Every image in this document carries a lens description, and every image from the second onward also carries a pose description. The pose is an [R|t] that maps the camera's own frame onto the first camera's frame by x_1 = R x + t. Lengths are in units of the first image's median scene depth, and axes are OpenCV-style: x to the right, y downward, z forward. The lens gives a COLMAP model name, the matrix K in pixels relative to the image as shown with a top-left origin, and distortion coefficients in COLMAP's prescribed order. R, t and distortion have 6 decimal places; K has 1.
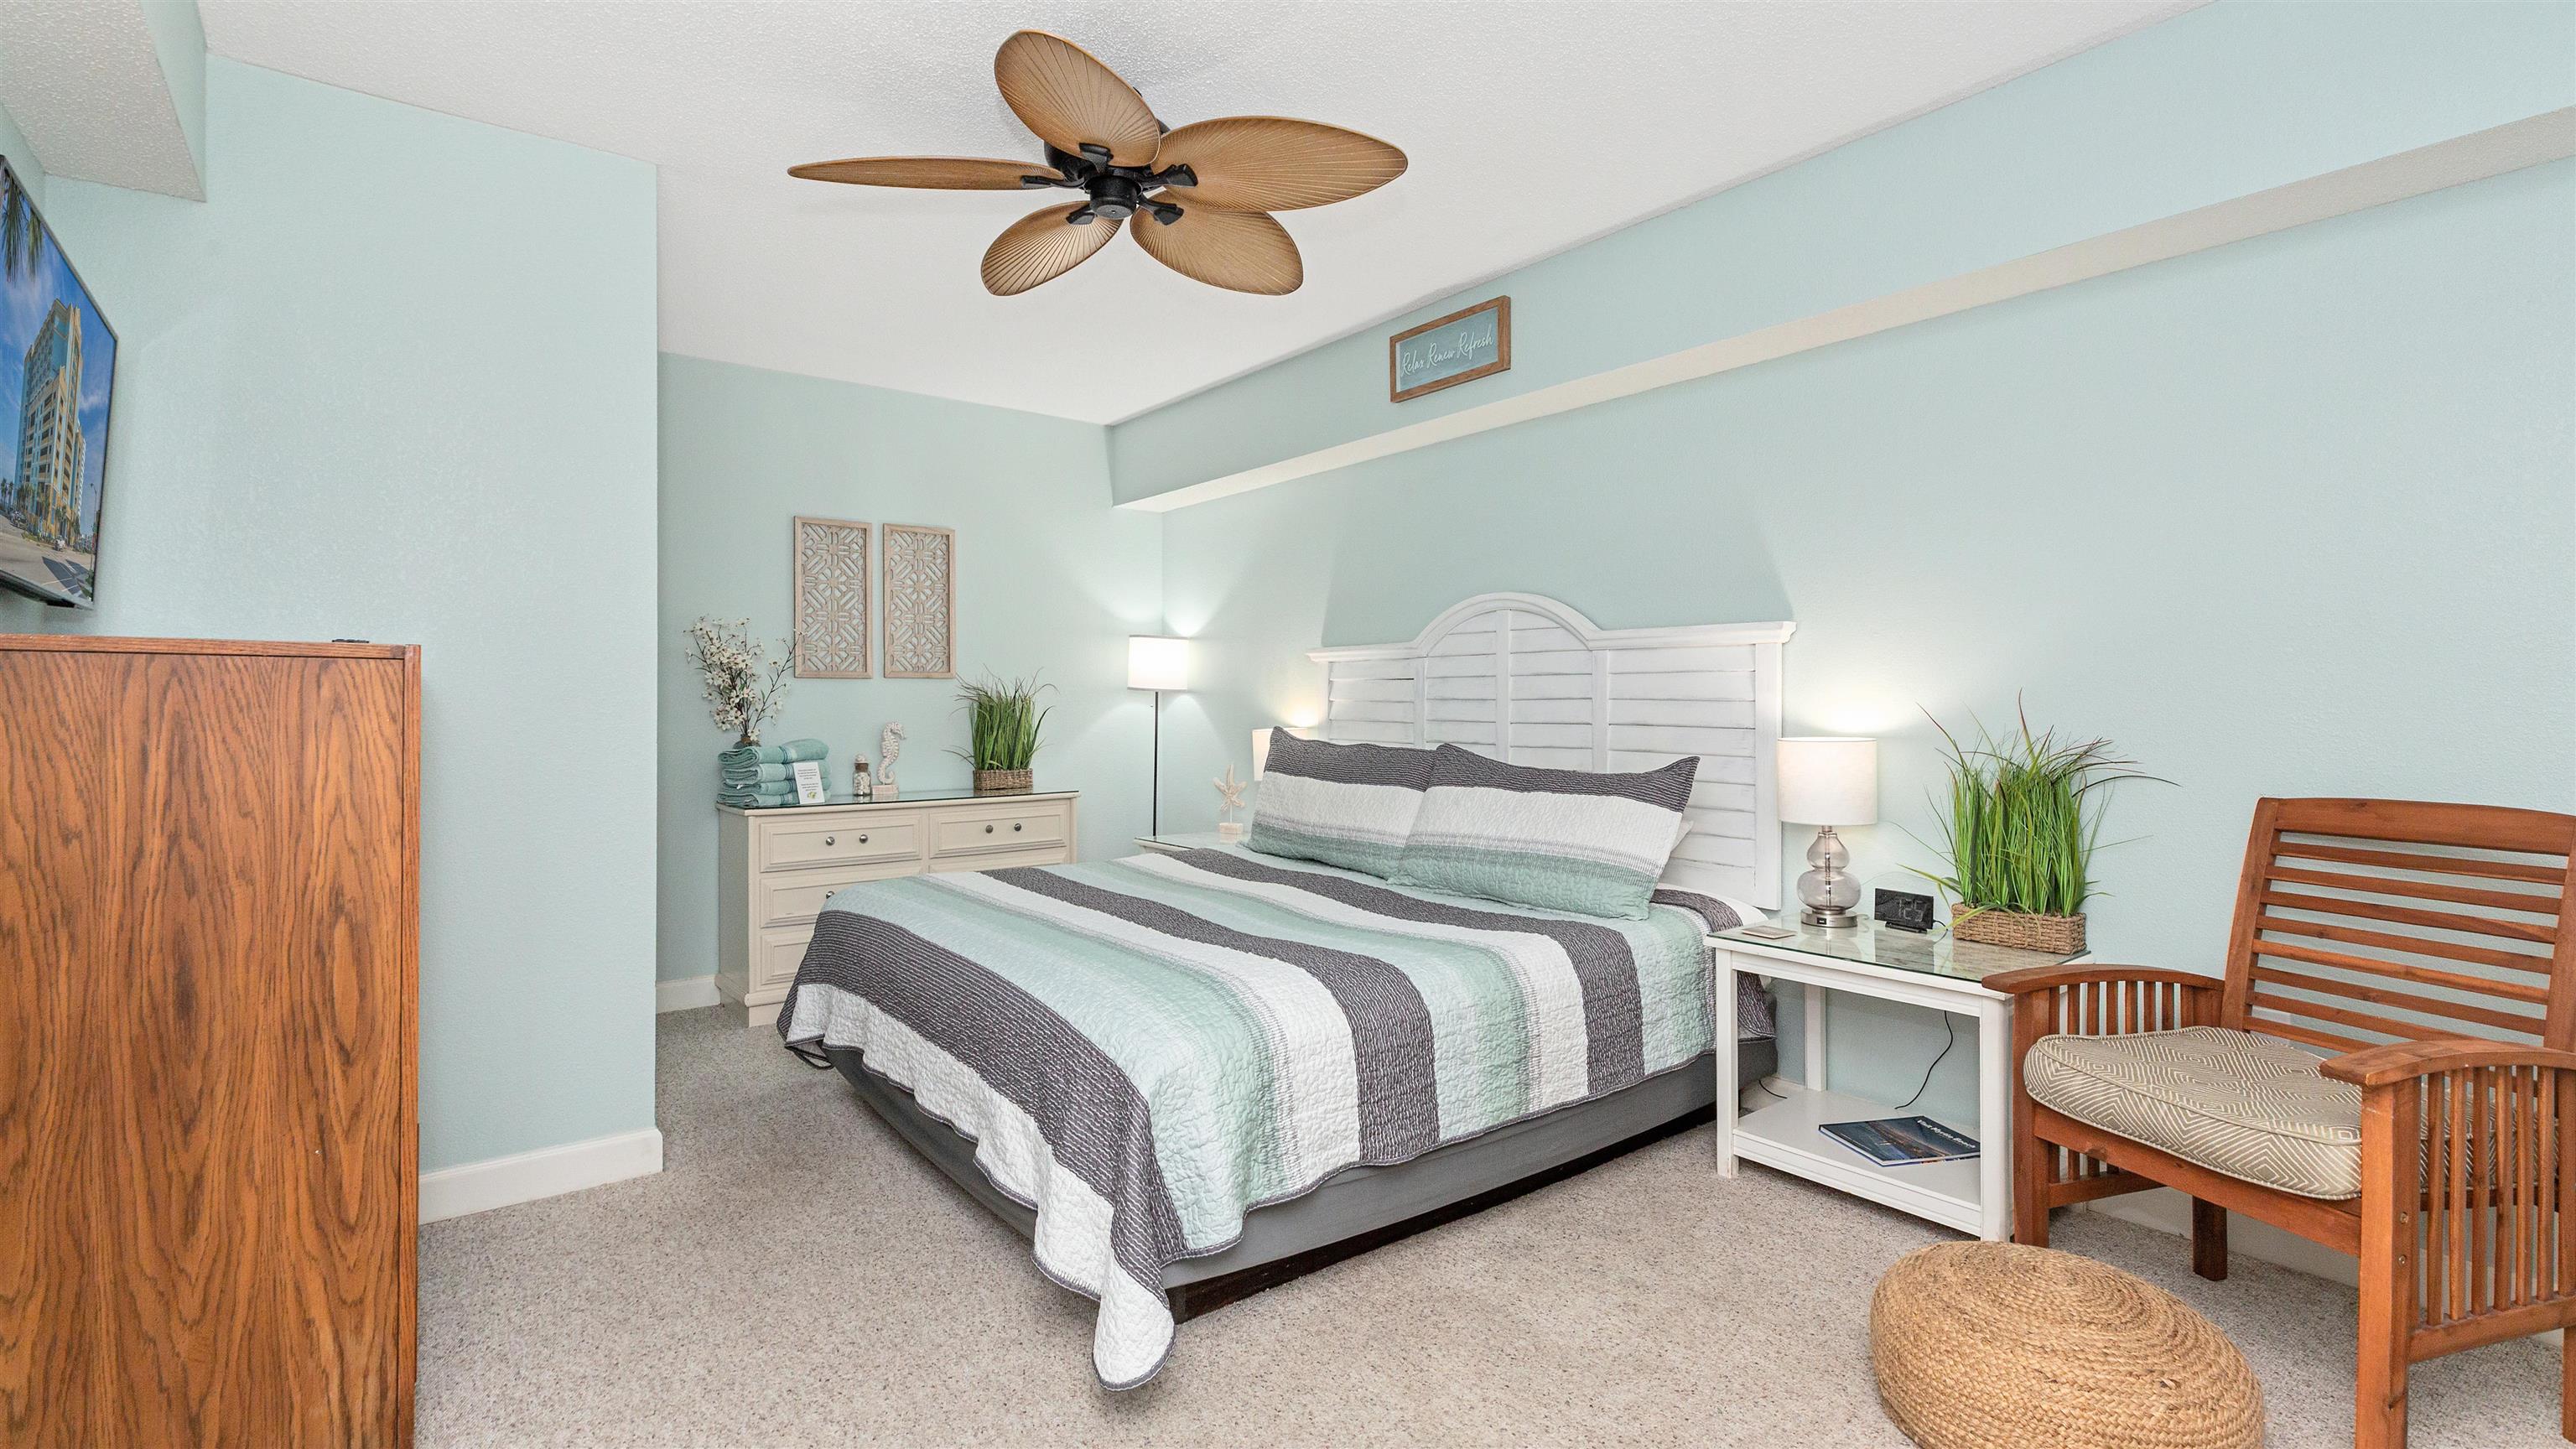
lens RADIAL K [[1148.1, 0, 1297.8], [0, 1148.1, 700.6], [0, 0, 1]] dist [0.002740, 0.000566]
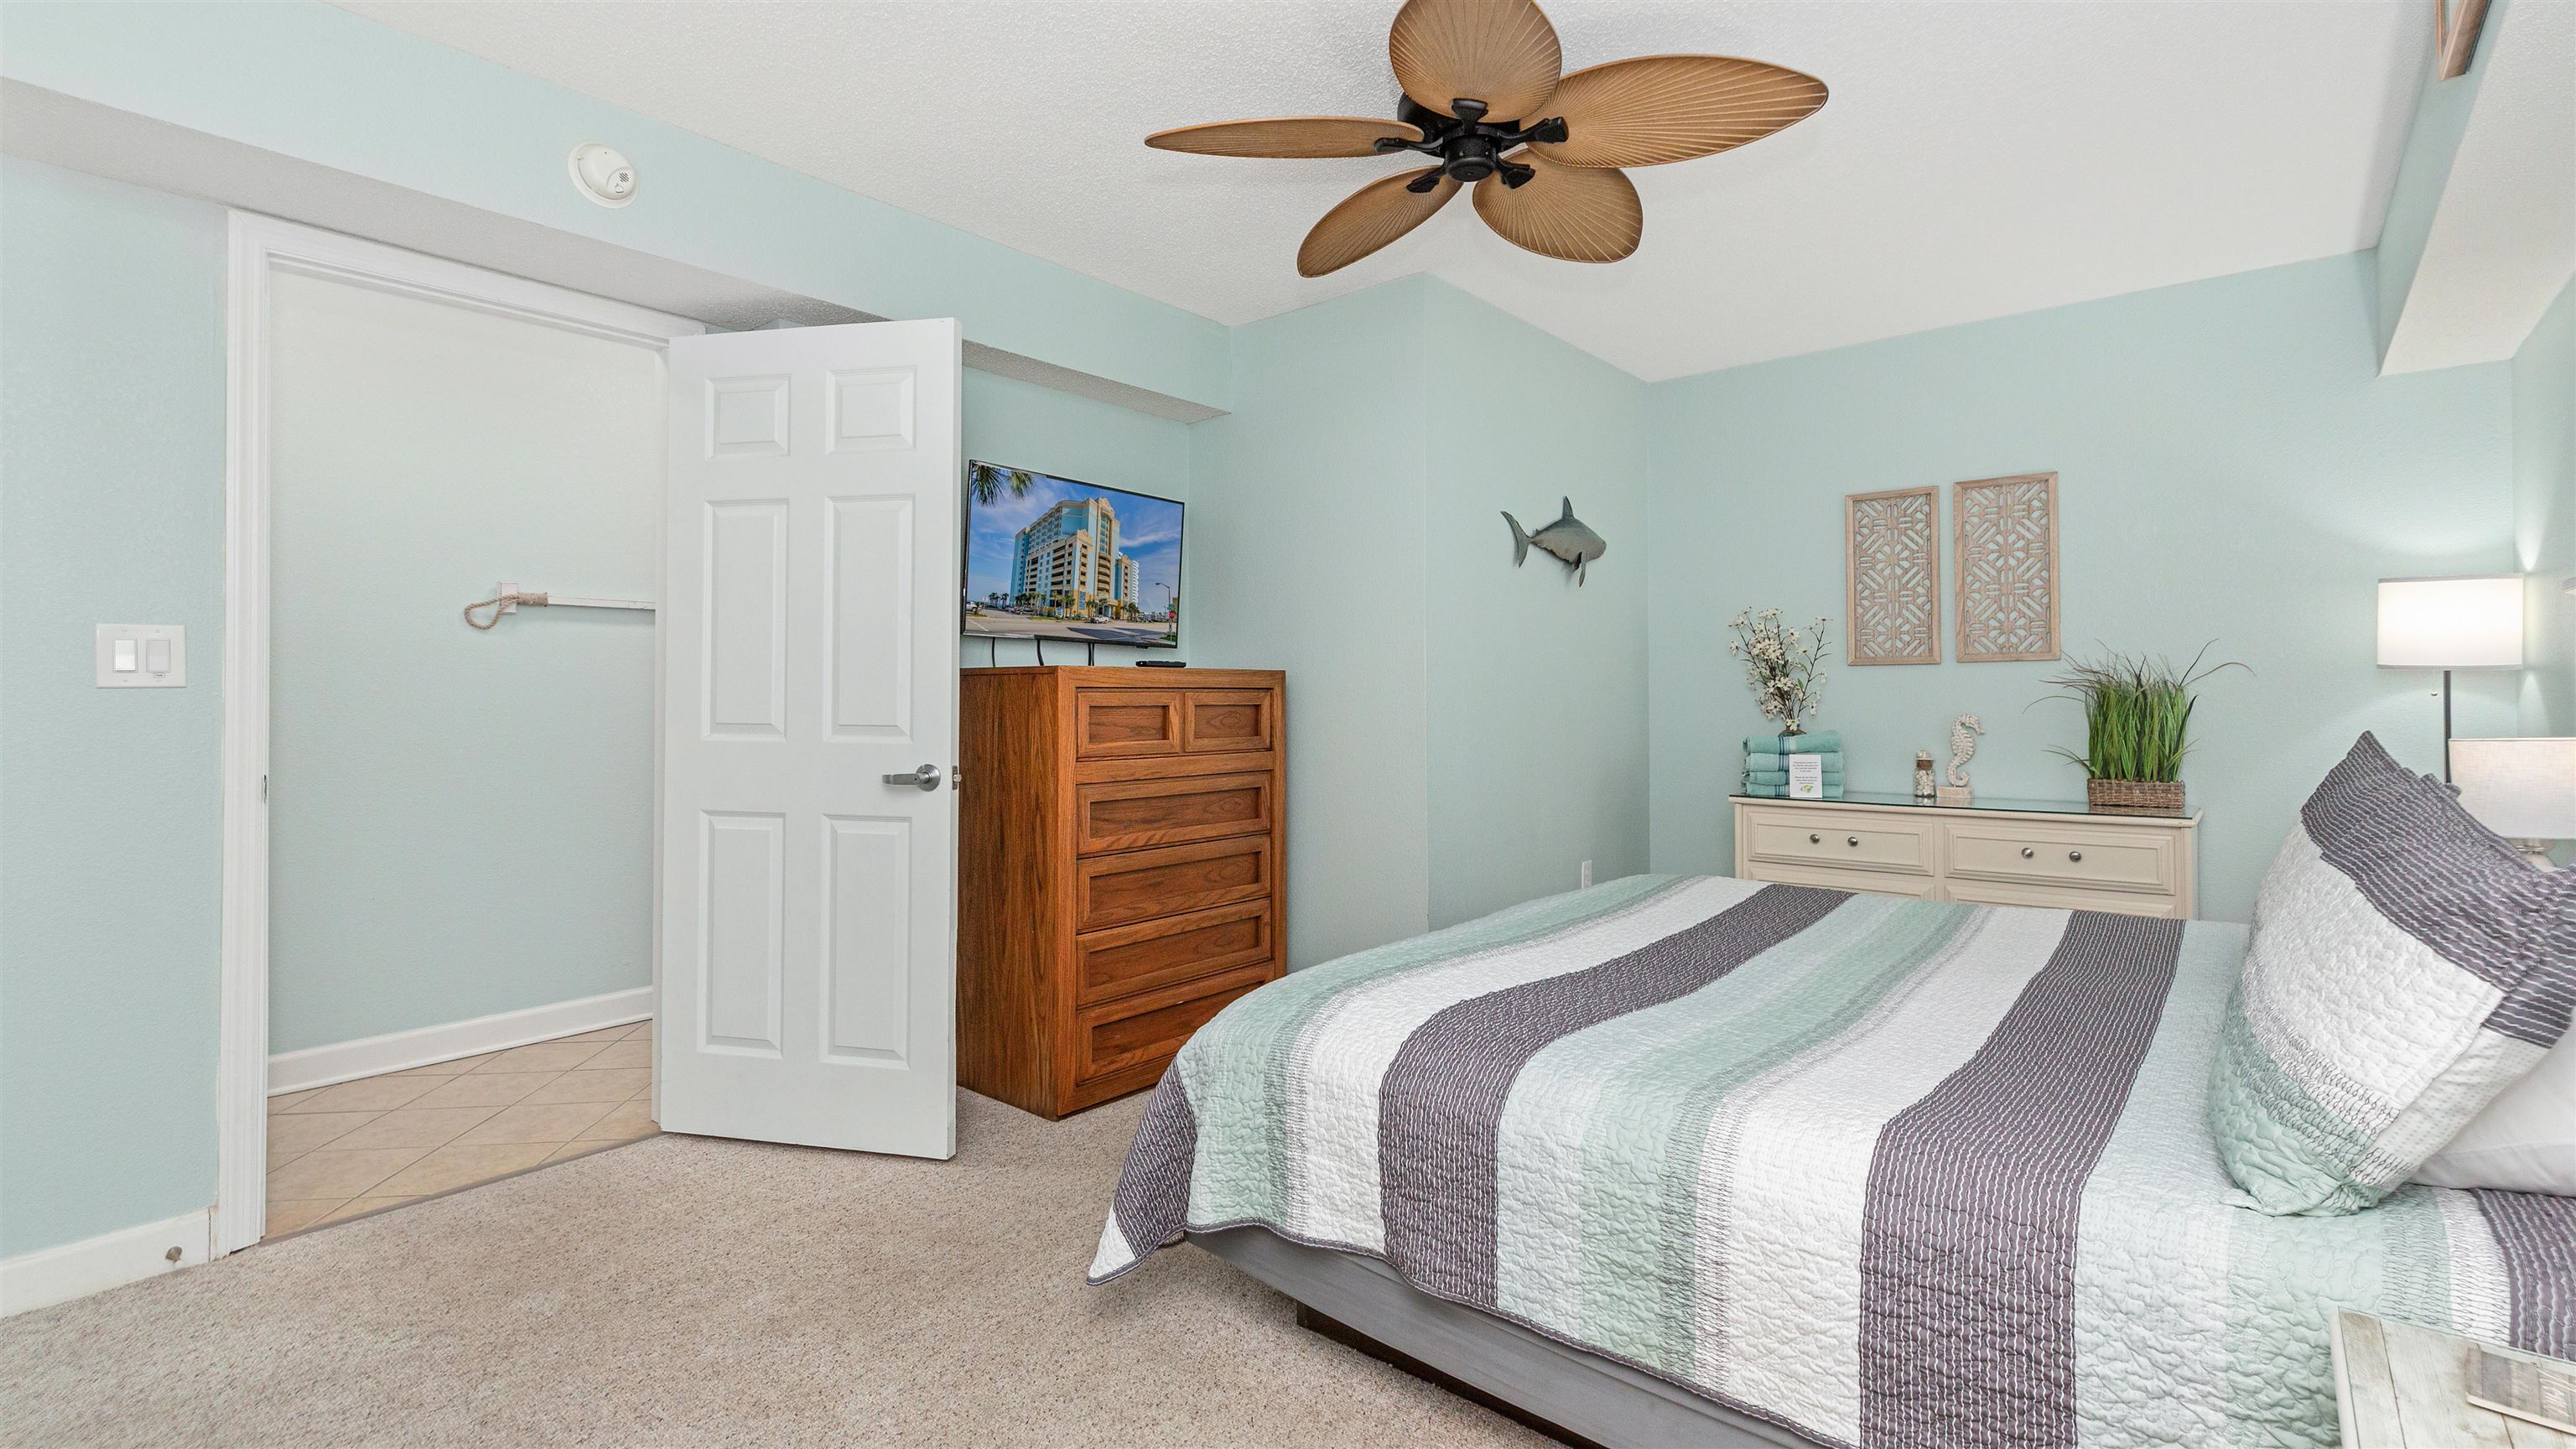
lens RADIAL K [[1148.1, 0, 1297.8], [0, 1148.1, 700.6], [0, 0, 1]] dist [0.002740, 0.000566]
pose [[0.226861, 0.003891, -0.973919, 0.388857], [0.008224, 0.999949, 0.005910, -0.000268], [0.973892, -0.009350, 0.226817, 0.351315]]
